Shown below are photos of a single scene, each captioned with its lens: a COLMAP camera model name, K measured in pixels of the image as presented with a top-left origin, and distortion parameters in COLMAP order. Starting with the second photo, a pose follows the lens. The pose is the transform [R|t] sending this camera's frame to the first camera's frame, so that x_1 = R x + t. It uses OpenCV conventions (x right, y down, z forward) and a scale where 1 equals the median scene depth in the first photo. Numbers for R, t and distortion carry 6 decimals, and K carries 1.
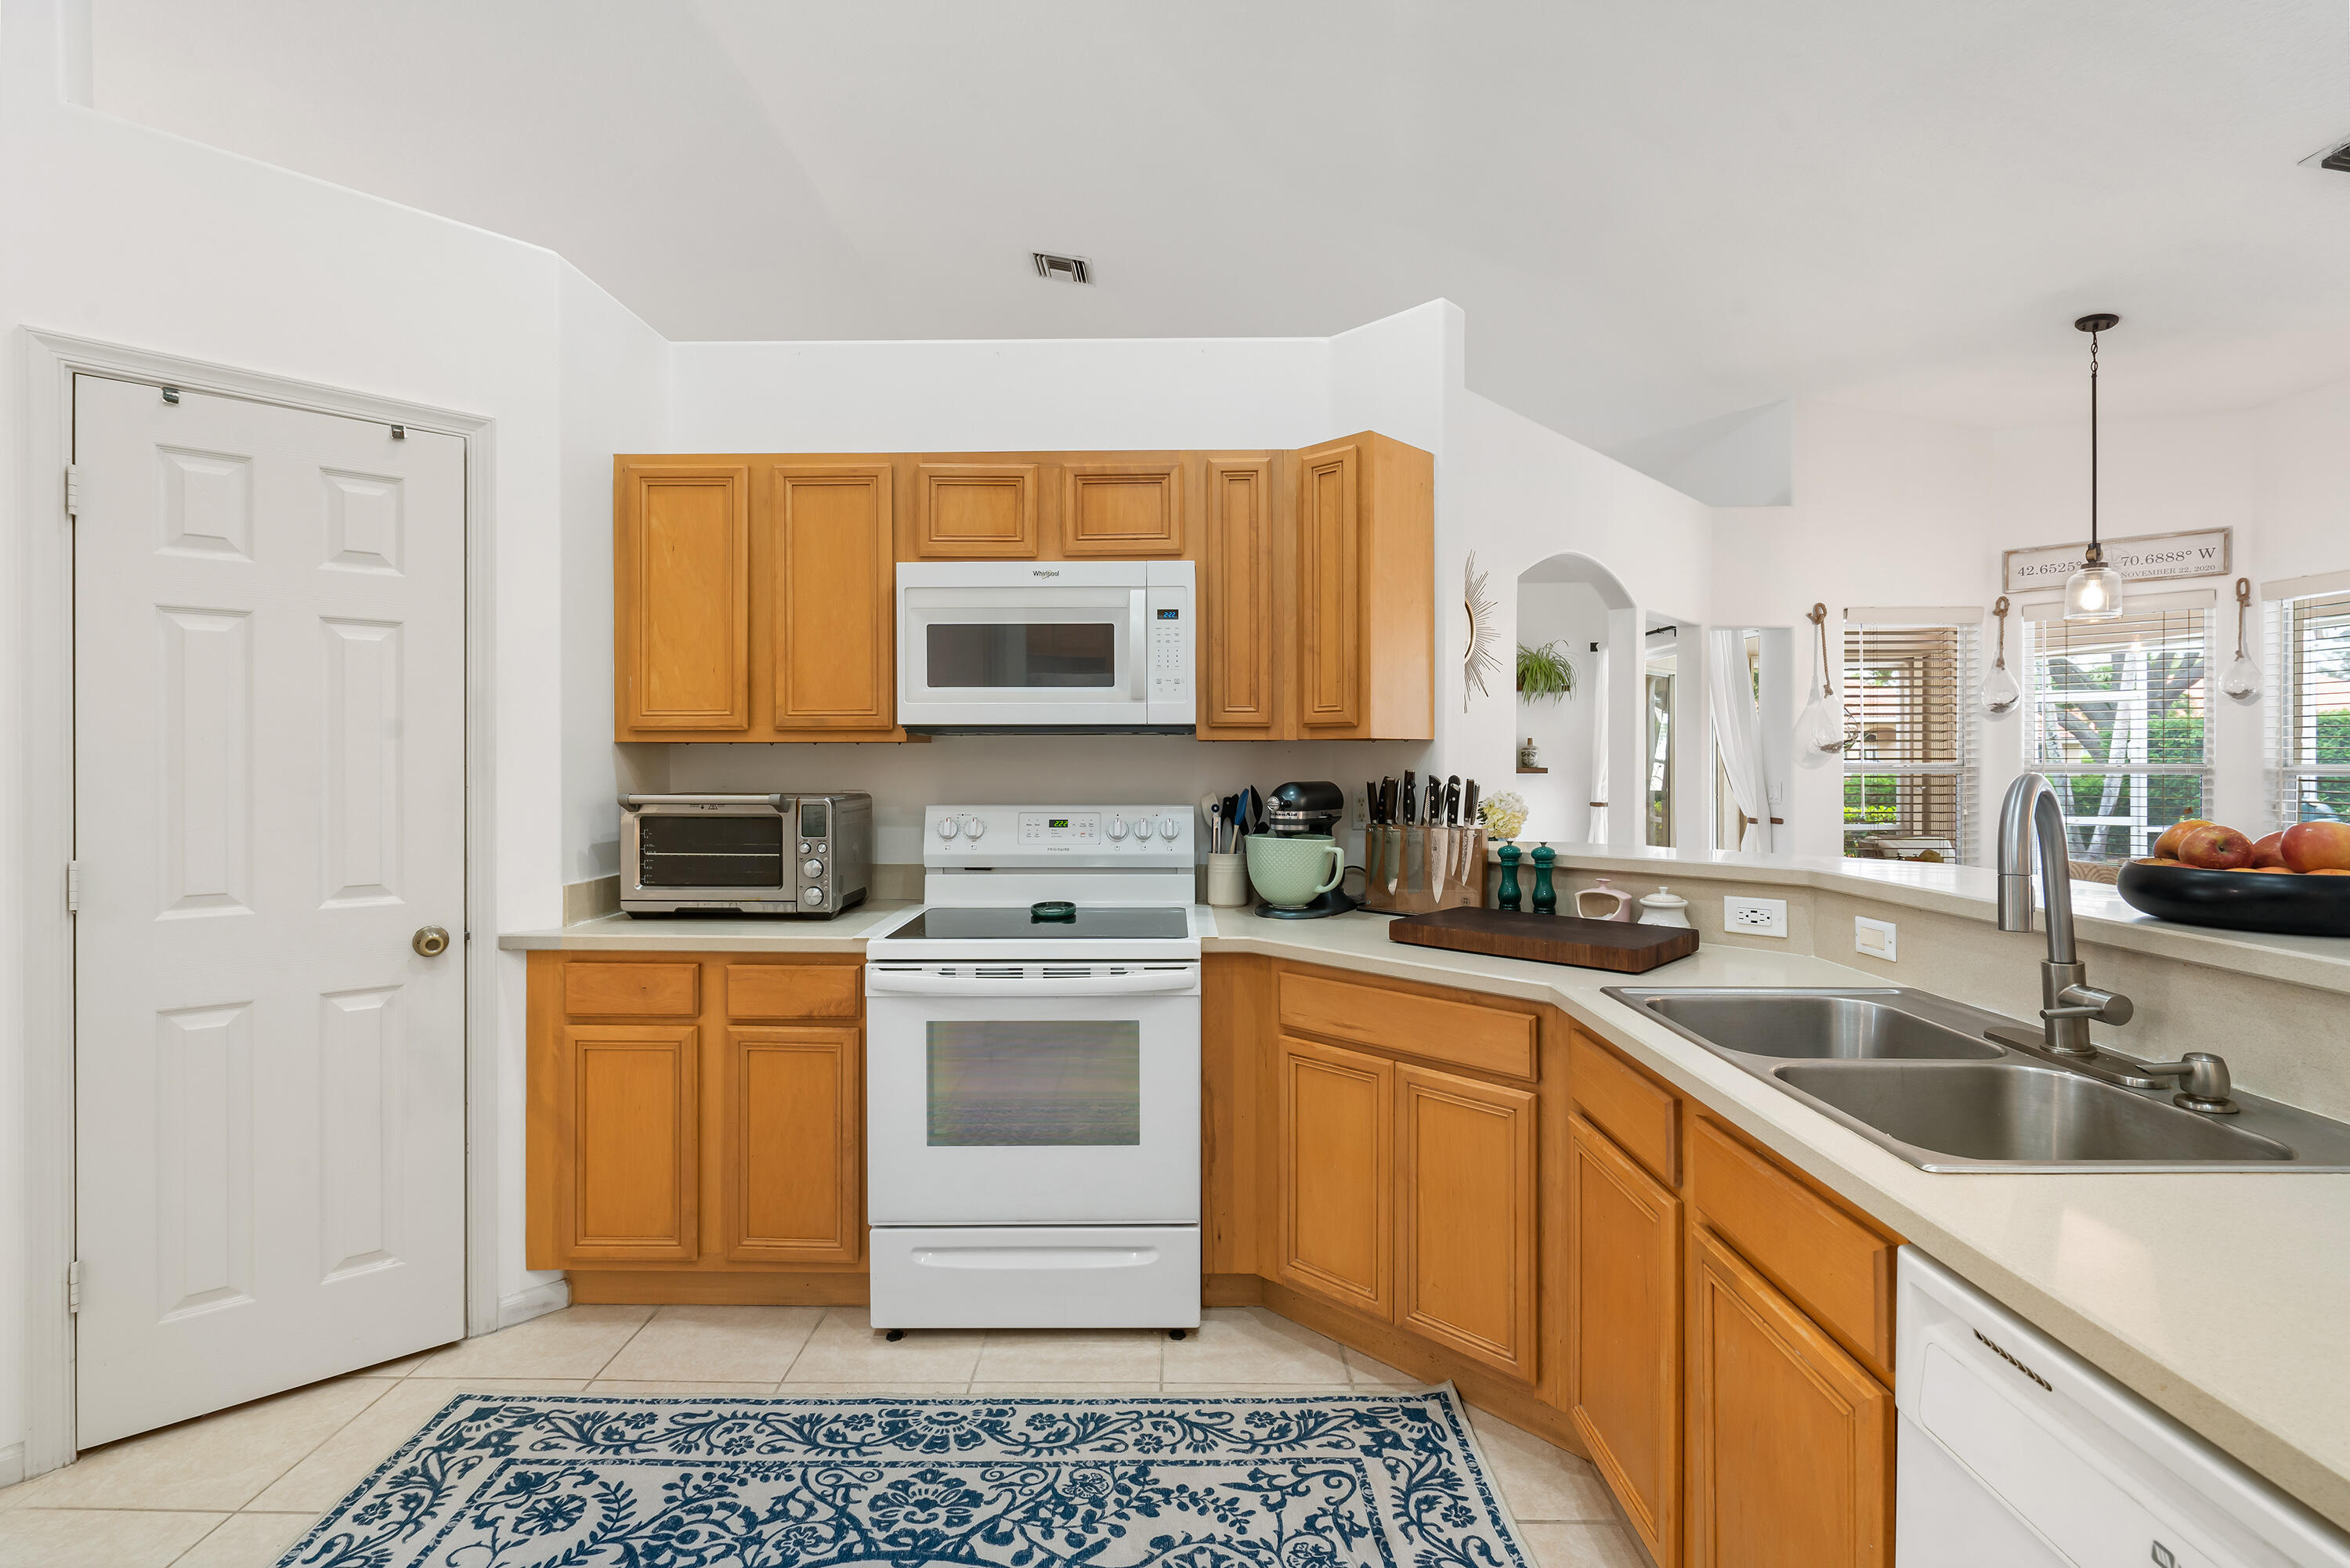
lens RADIAL K [[1064.2, 0, 1177.0], [0, 1064.2, 769.7], [0, 0, 1]] dist [0.000912, 0.000160]
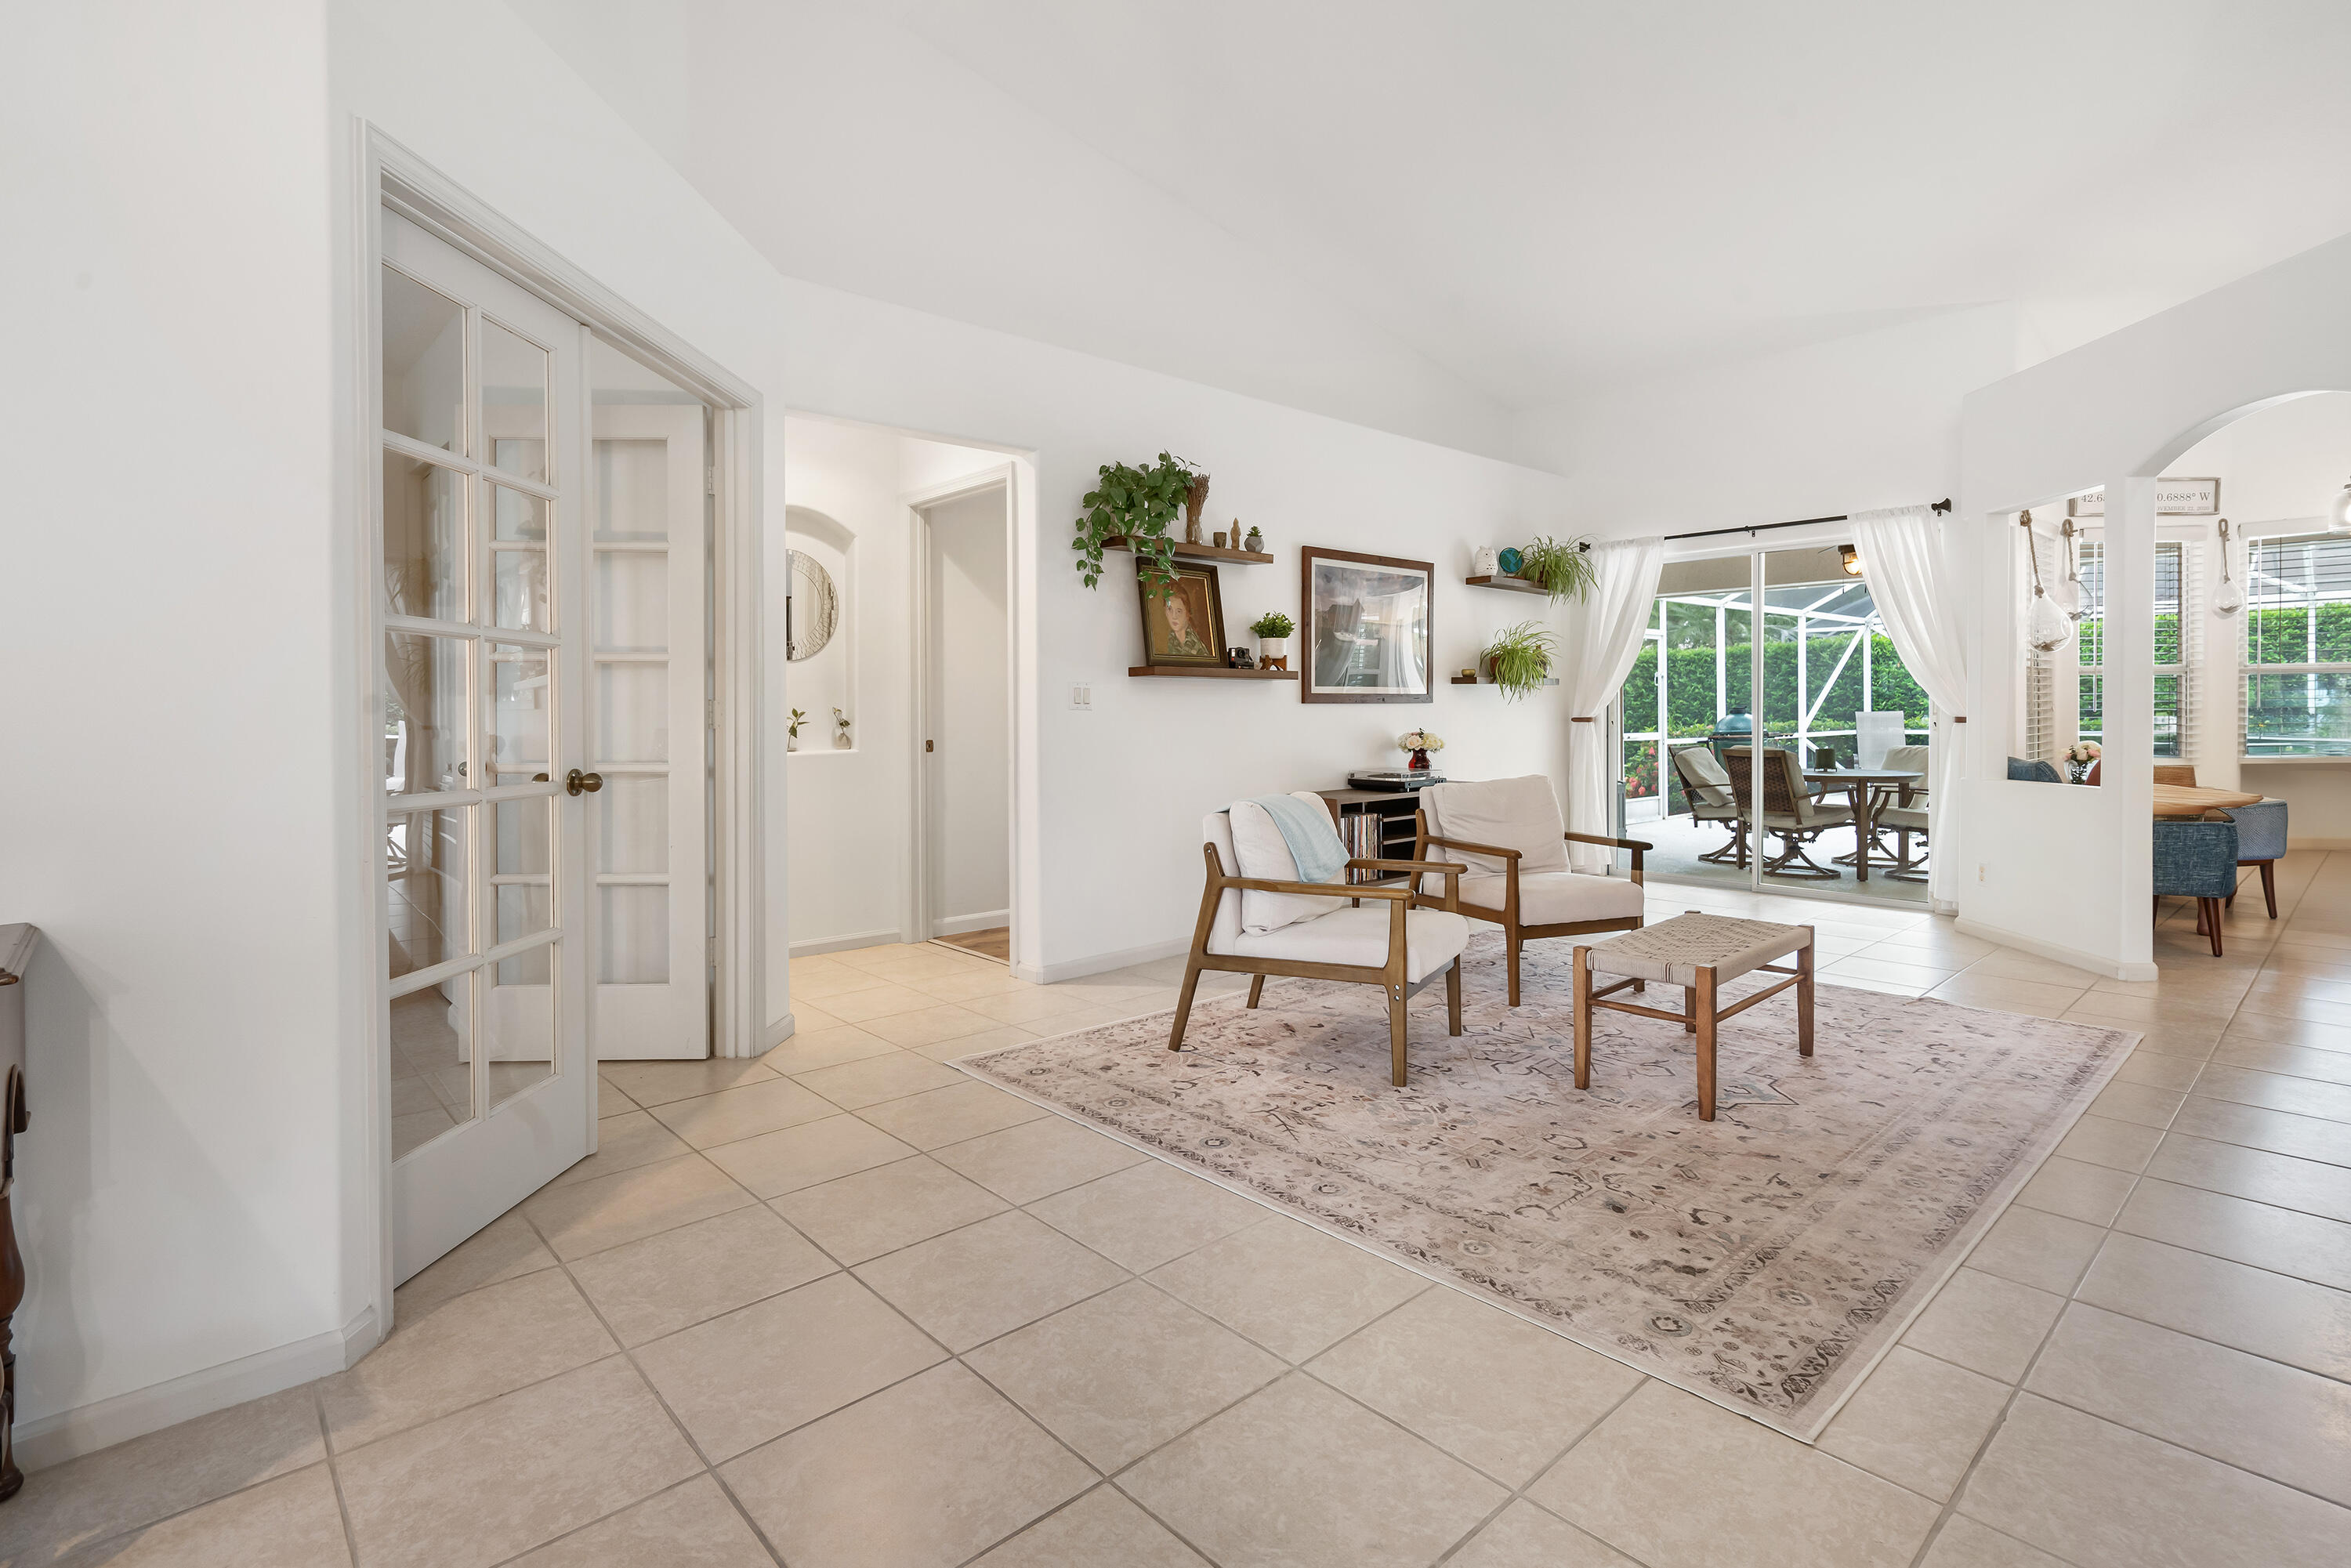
lens RADIAL K [[1128.5, 0, 1183.8], [0, 1128.5, 712.5], [0, 0, 1]] dist [0.000822, 0.001630]
pose [[0.736442, -0.004796, 0.676484, -1.370903], [0.010526, 0.999935, -0.004370, 0.073896], [-0.676419, 0.010339, 0.736445, 1.398984]]
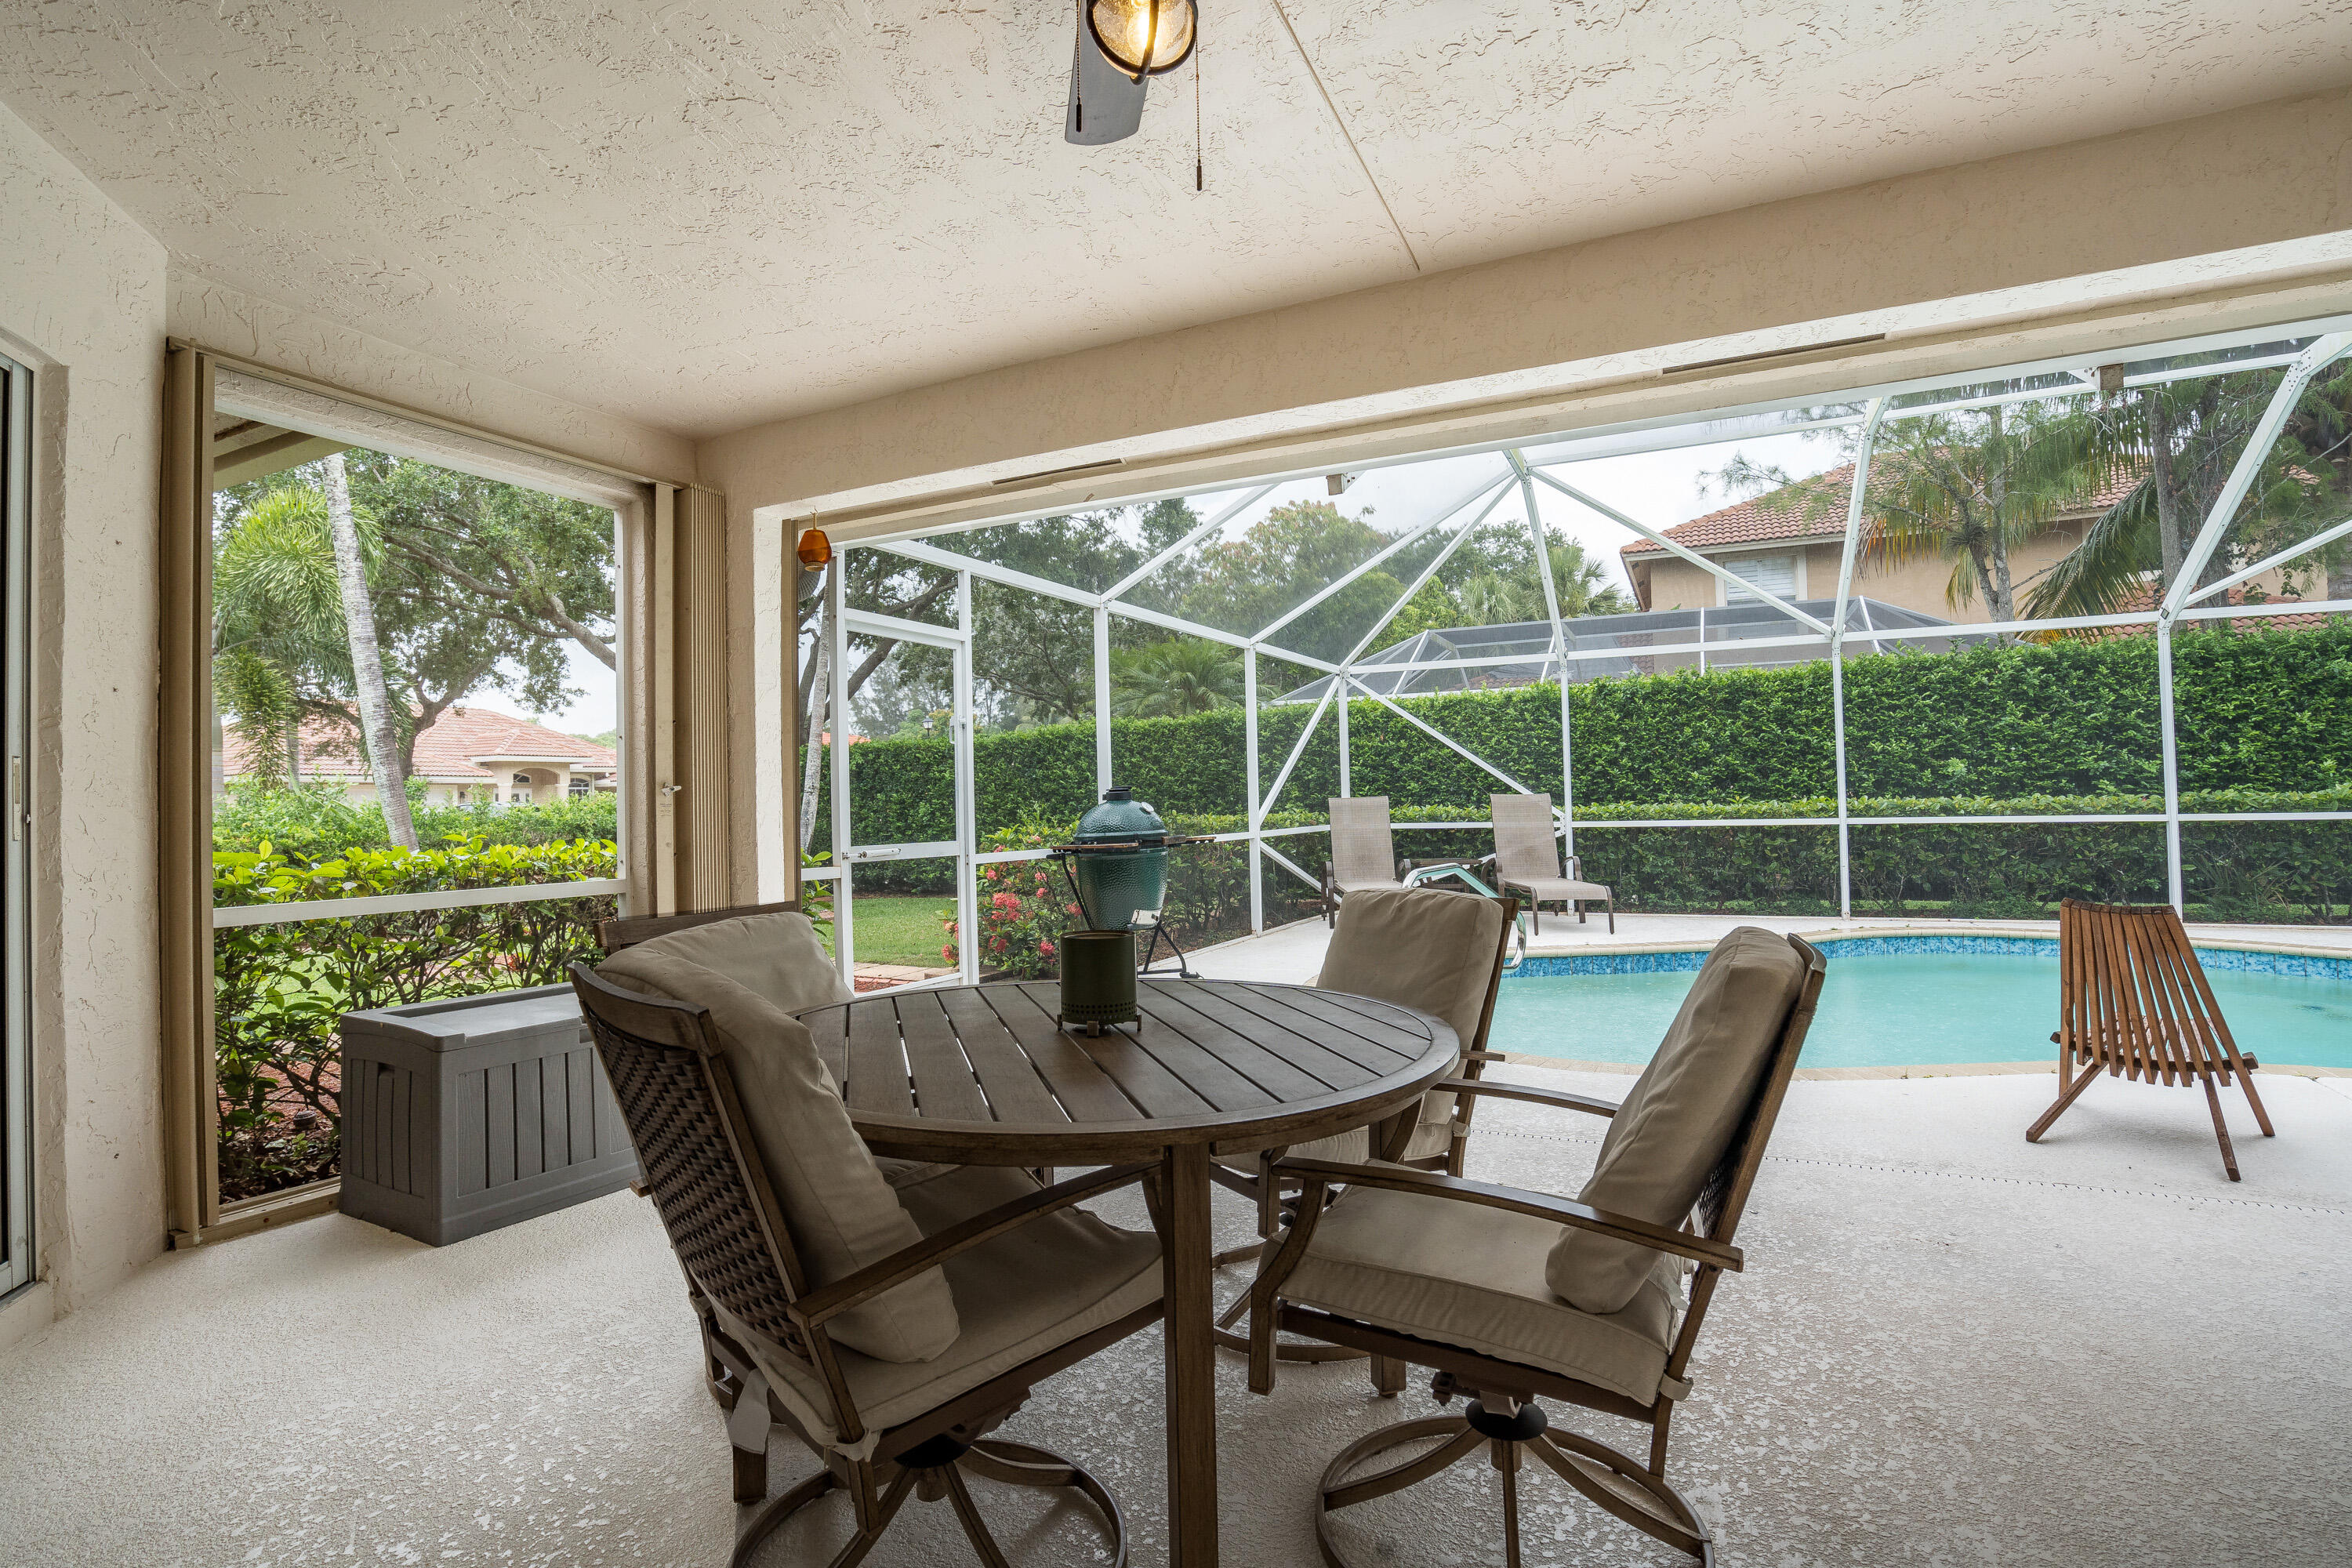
lens RADIAL K [[1129.0, 0, 1183.5], [0, 1129.0, 770.9], [0, 0, 1]] dist [0.000822, 0.001630]
pose [[0.429859, 0.017602, 0.902724, 1.267232], [0.026856, 0.999118, -0.032270, 0.100732], [-0.902496, 0.038115, 0.429008, 2.080141]]
